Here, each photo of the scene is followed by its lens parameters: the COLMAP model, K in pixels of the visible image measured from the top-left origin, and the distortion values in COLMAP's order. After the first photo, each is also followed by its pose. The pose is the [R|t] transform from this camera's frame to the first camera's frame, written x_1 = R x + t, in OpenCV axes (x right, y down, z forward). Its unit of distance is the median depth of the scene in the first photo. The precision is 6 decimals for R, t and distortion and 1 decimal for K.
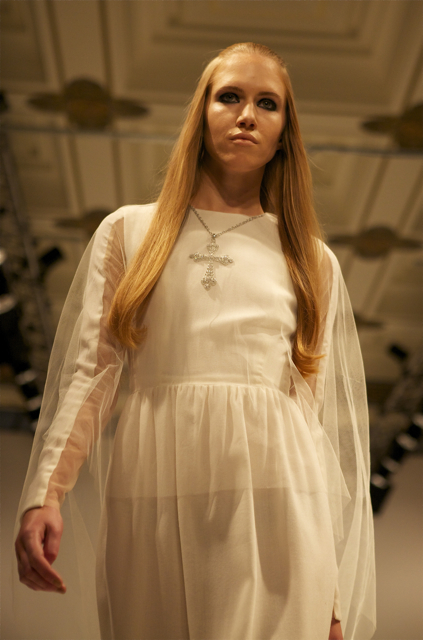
lens RADIAL K [[1244.1, 0, 211.5], [0, 1244.1, 320.0], [0, 0, 1]] dist [0.325243, 0.043347]
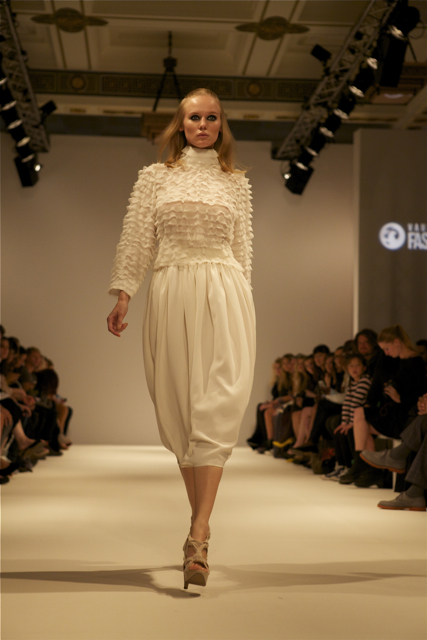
lens RADIAL K [[1218.6, 0, 213.5], [0, 1218.6, 320.0], [0, 0, 1]] dist [0.078398, 0.222481]
pose [[0.998974, -0.029328, 0.034513, 0.005068], [0.018675, 0.960960, 0.276056, -0.051067], [-0.041262, -0.275128, 0.960522, -0.142628]]
